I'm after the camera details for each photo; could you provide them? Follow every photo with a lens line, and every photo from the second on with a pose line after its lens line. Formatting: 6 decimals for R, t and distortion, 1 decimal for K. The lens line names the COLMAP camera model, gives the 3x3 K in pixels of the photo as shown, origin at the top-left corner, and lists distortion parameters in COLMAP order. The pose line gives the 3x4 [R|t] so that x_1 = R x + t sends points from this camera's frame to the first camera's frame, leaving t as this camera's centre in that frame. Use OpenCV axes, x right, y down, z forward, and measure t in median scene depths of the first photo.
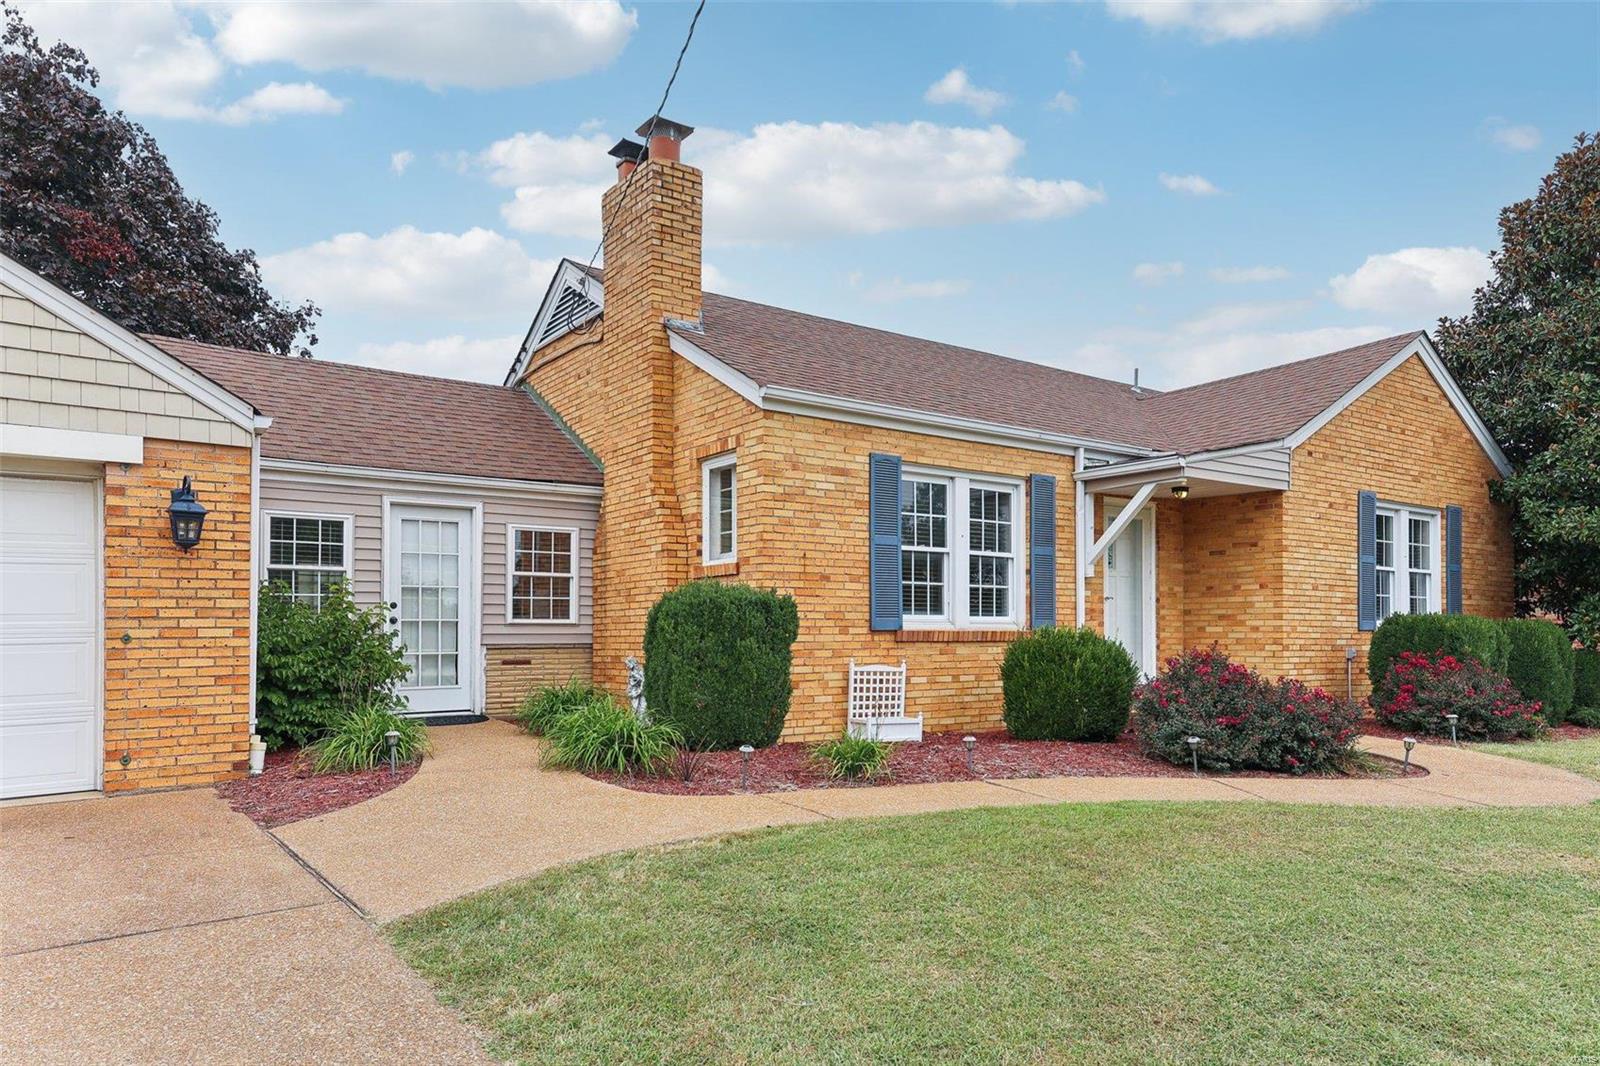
lens RADIAL K [[1094.3, 0, 808.7], [0, 1094.3, 617.6], [0, 0, 1]] dist [0.029533, 0.005464]
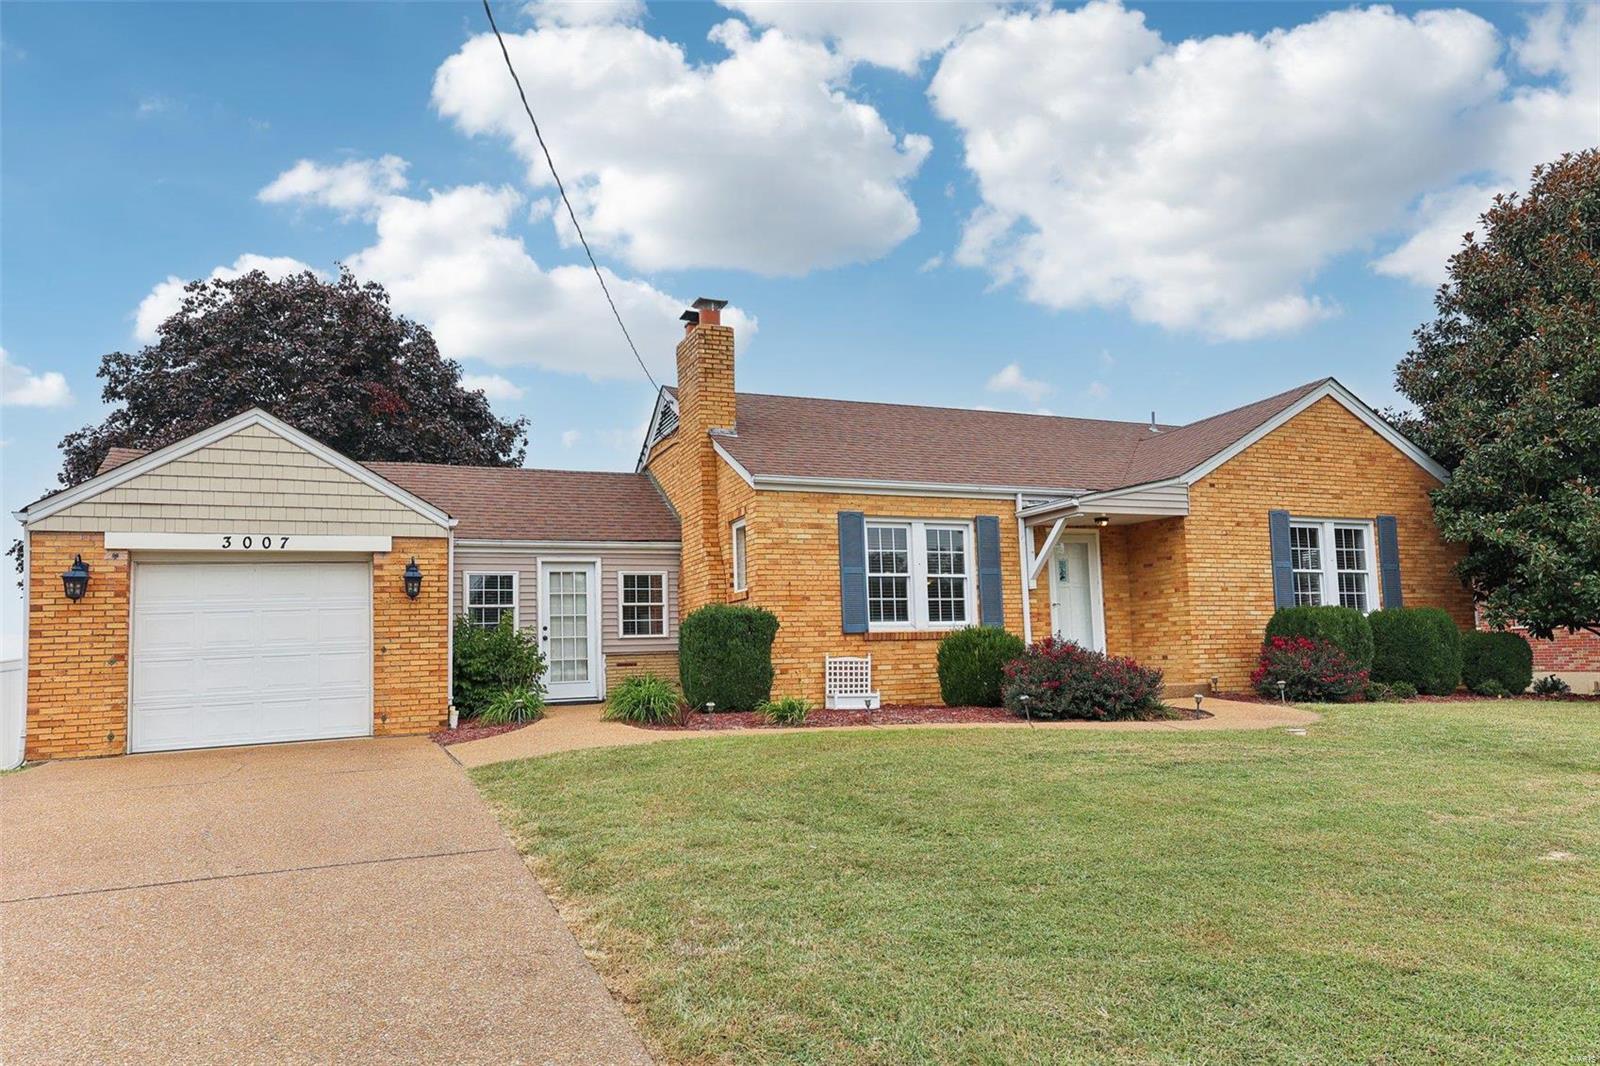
lens RADIAL K [[1081.6, 0, 782.8], [0, 1081.6, 565.5], [0, 0, 1]] dist [0.003218, 0.003289]
pose [[0.970085, -0.050226, -0.237513, 0.298556], [0.033149, 0.996606, -0.075355, 0.025551], [0.240491, 0.065227, 0.968457, -0.378002]]
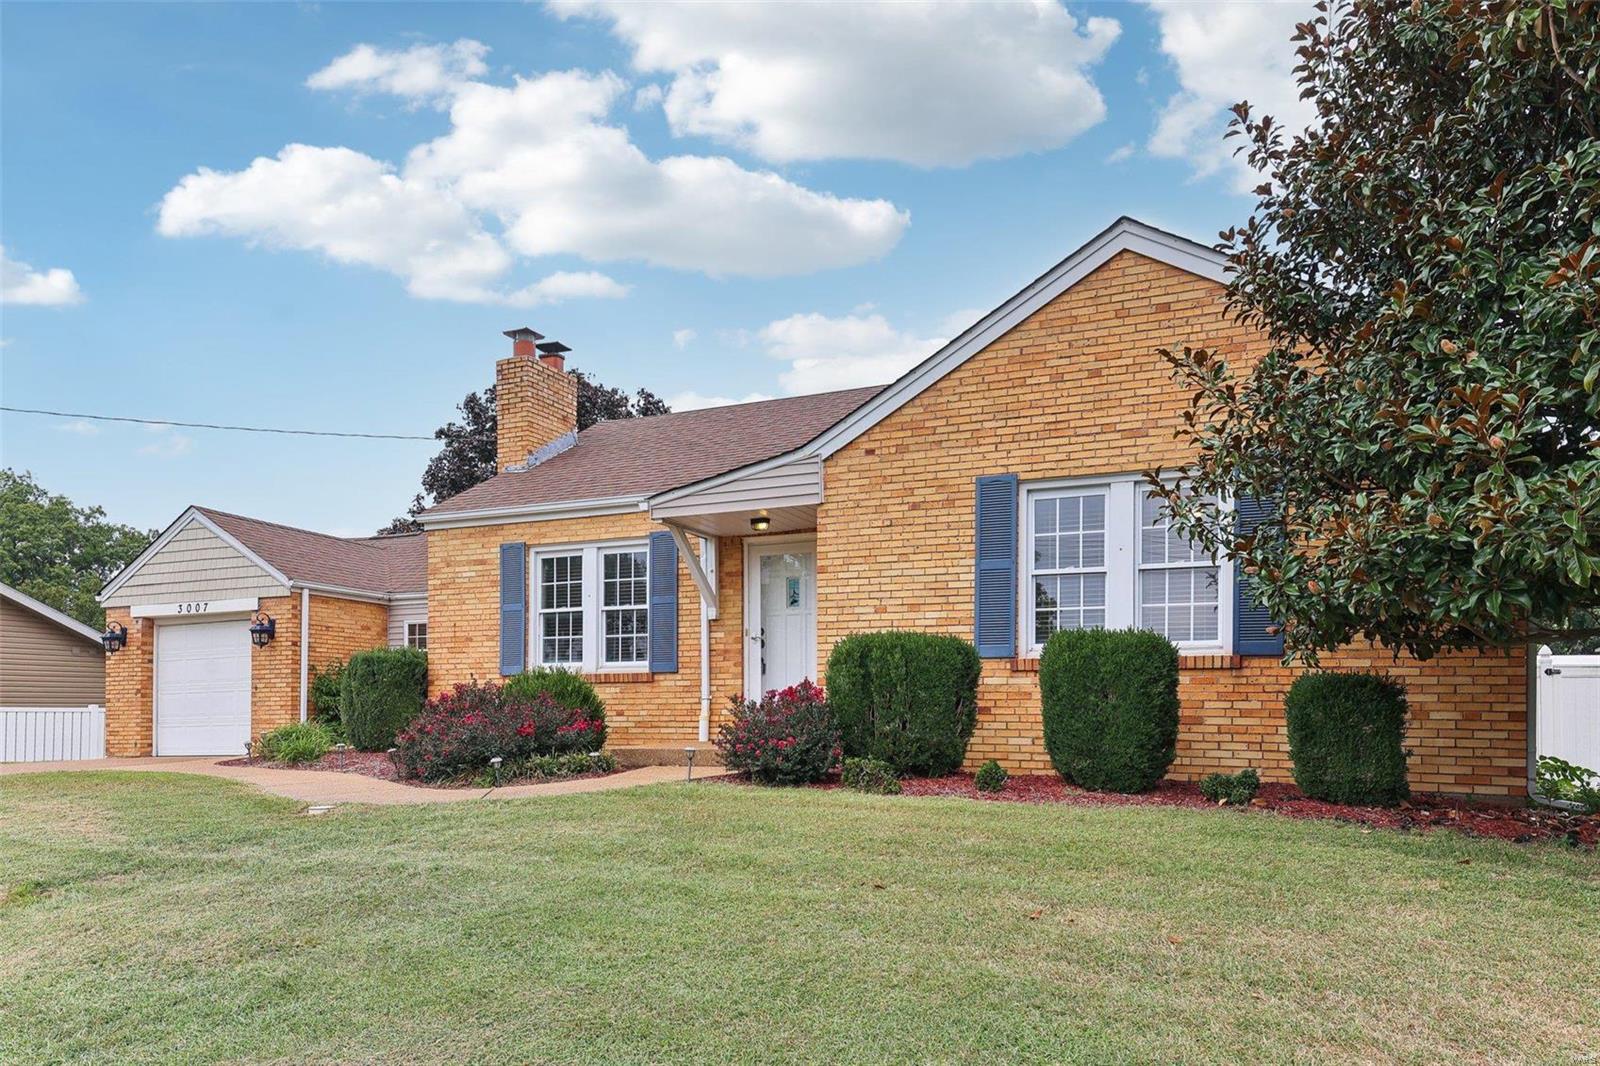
lens RADIAL K [[1098.5, 0, 803.2], [0, 1098.5, 719.3], [0, 0, 1]] dist [-0.004774, 0.000636]
pose [[0.488956, 0.002093, -0.872306, 1.315531], [0.013256, 0.999864, 0.009830, 0.053078], [0.872208, -0.016369, 0.488862, 0.611038]]
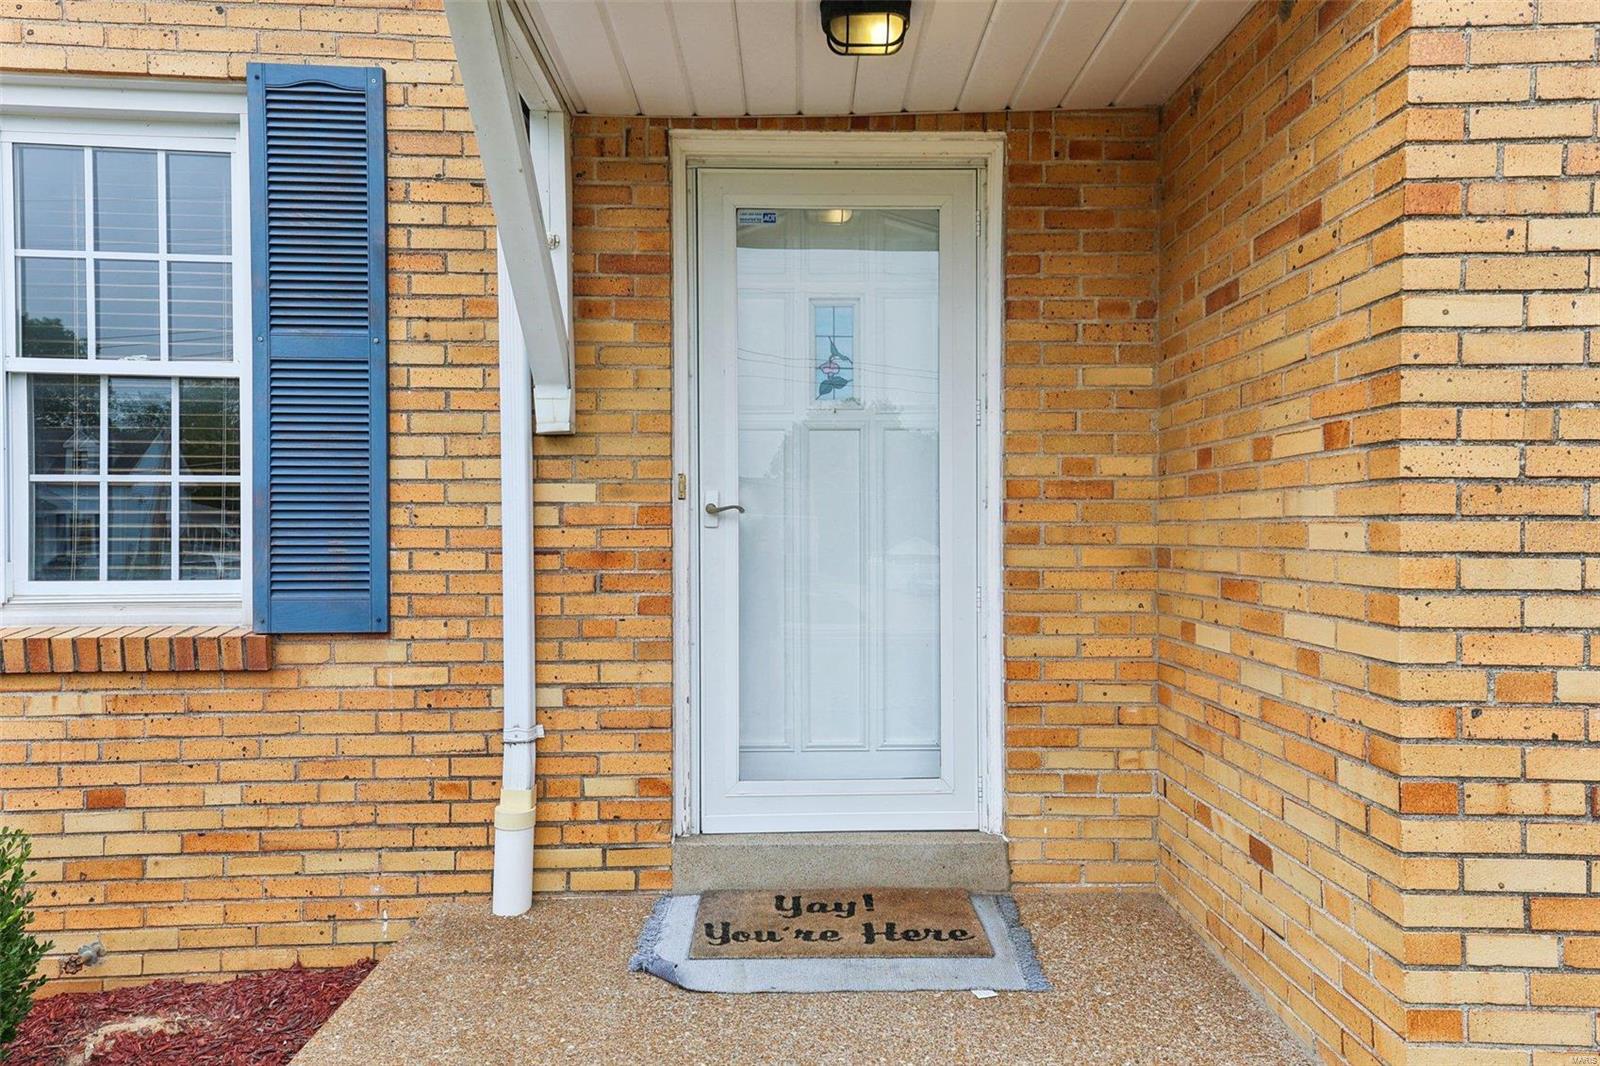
lens RADIAL K [[1066.2, 0, 800.0], [0, 1066.2, 533.0], [0, 0, 1]] dist [0.006113, 0.082529]
pose [[0.818540, 0.001772, -0.574446, 0.493888], [0.009498, 0.999817, 0.016618, -0.017874], [0.574371, -0.019058, 0.818374, 0.892037]]
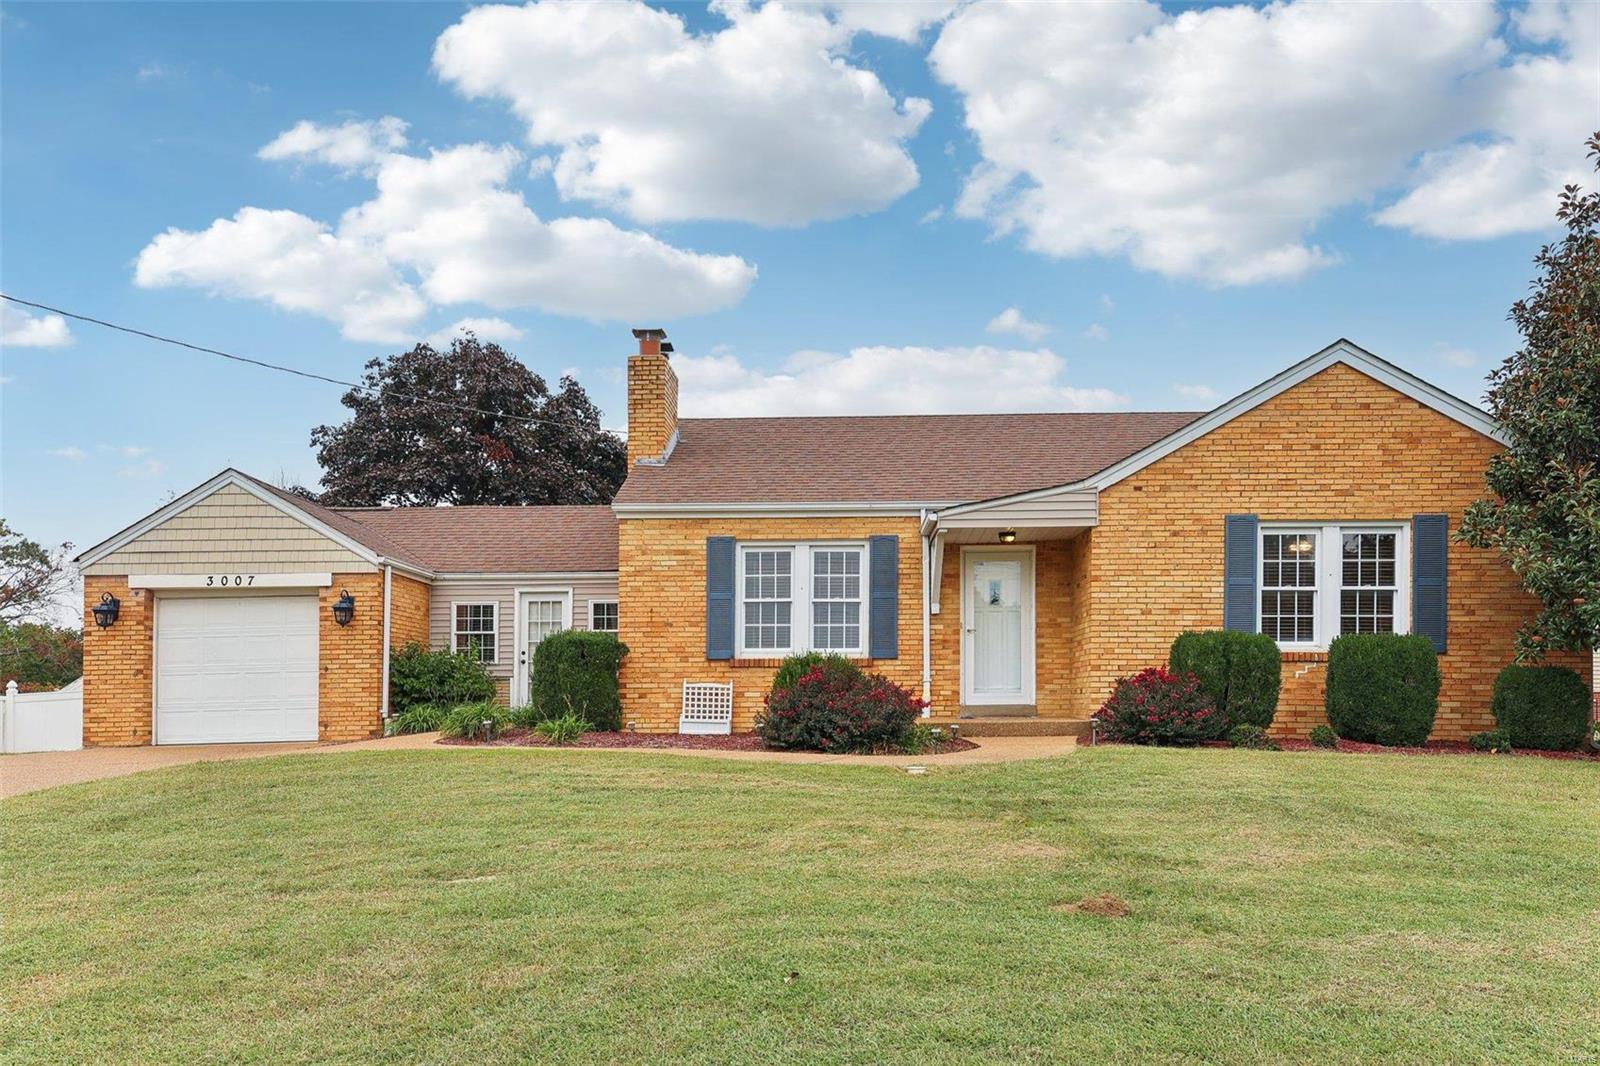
lens RADIAL K [[1094.9, 0, 797.6], [0, 1094.9, 689.2], [0, 0, 1]] dist [0.002069, 0.003429]
pose [[0.780721, -0.010115, -0.624798, 0.975012], [0.013618, 0.999907, 0.000828, 0.047756], [0.624731, -0.009155, 0.780786, -0.053240]]
